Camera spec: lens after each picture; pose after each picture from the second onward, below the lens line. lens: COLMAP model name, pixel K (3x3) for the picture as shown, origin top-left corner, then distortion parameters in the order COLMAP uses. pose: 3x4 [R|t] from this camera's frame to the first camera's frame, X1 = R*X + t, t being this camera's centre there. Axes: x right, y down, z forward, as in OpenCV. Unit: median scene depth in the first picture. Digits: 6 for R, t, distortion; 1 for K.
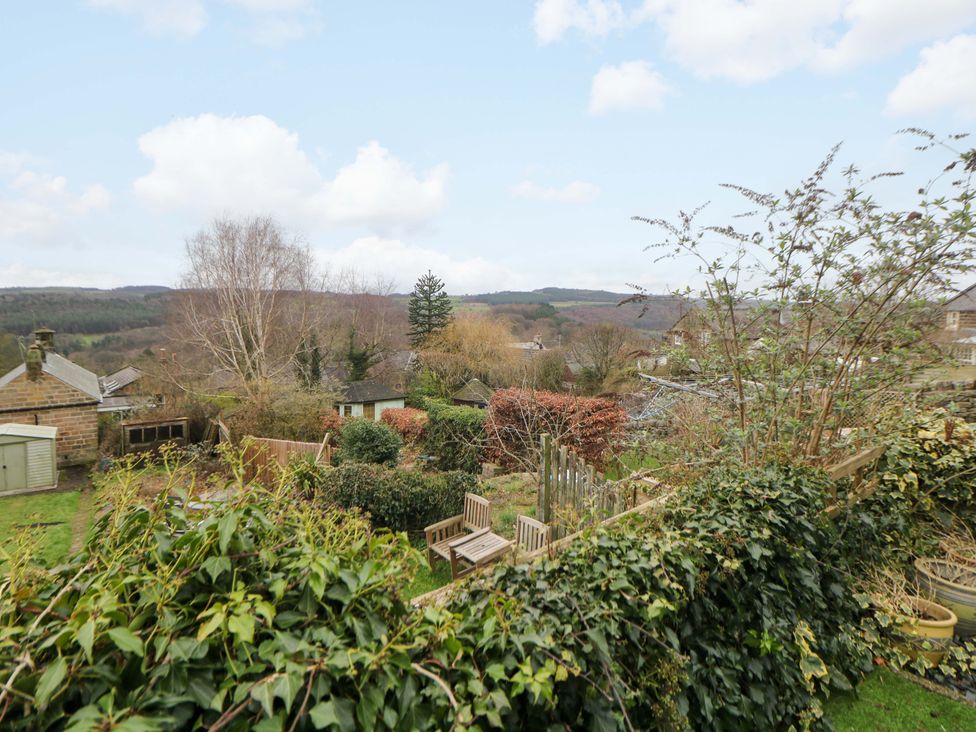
lens RADIAL K [[498.8, 0, 488.0], [0, 498.8, 335.1], [0, 0, 1]] dist [-0.014101, -0.004334]
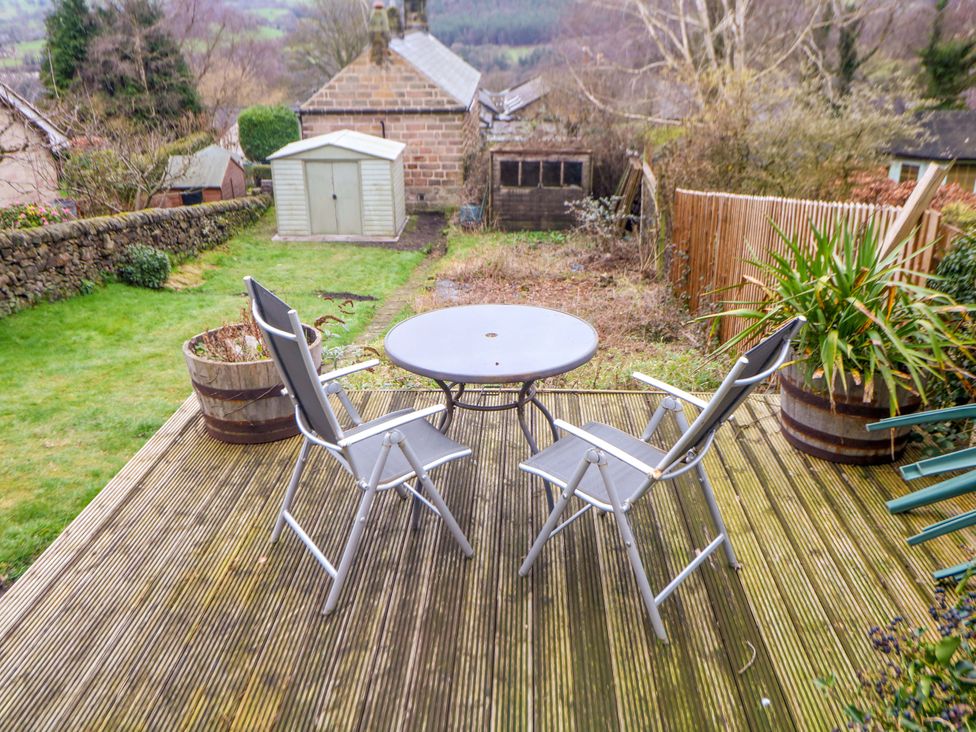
lens RADIAL K [[832.9, 0, 493.6], [0, 832.9, 363.5], [0, 0, 1]] dist [-0.007852, 0.009860]
pose [[0.762125, 0.243356, -0.599953, -0.099379], [-0.017865, 0.934220, 0.356250, 0.066933], [0.647183, -0.260789, 0.716340, 0.243234]]
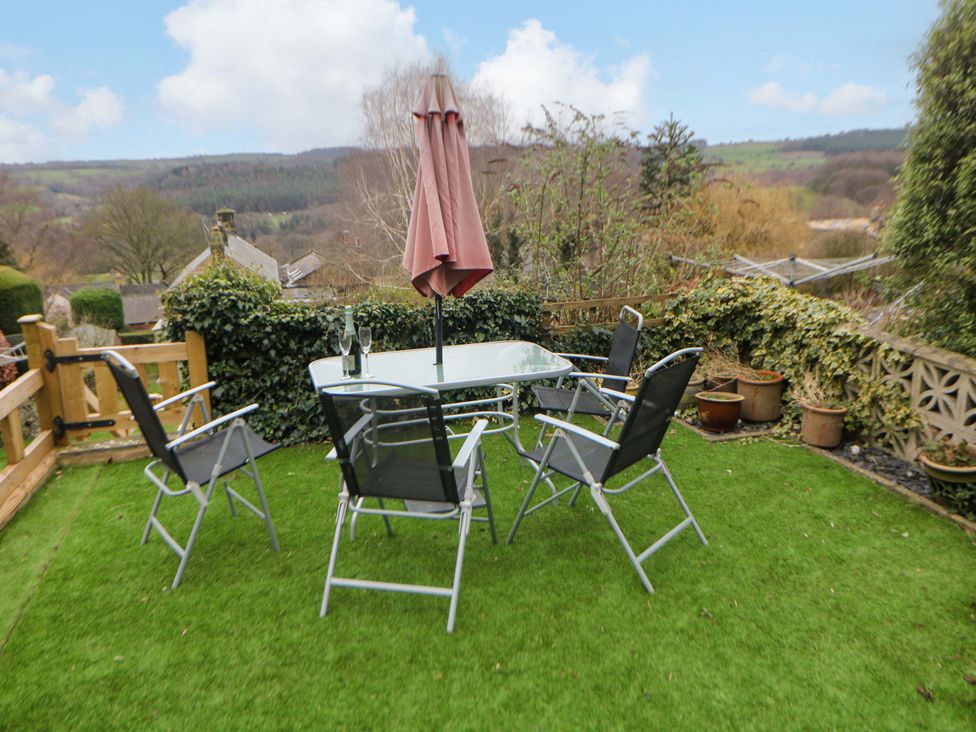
lens RADIAL K [[761.5, 0, 494.4], [0, 761.5, 326.6], [0, 0, 1]] dist [-0.008258, 0.016929]
pose [[0.919789, 0.047265, -0.389557, 0.130534], [0.012797, 0.988579, 0.150160, -0.002017], [0.392205, -0.143100, 0.908679, -0.128710]]
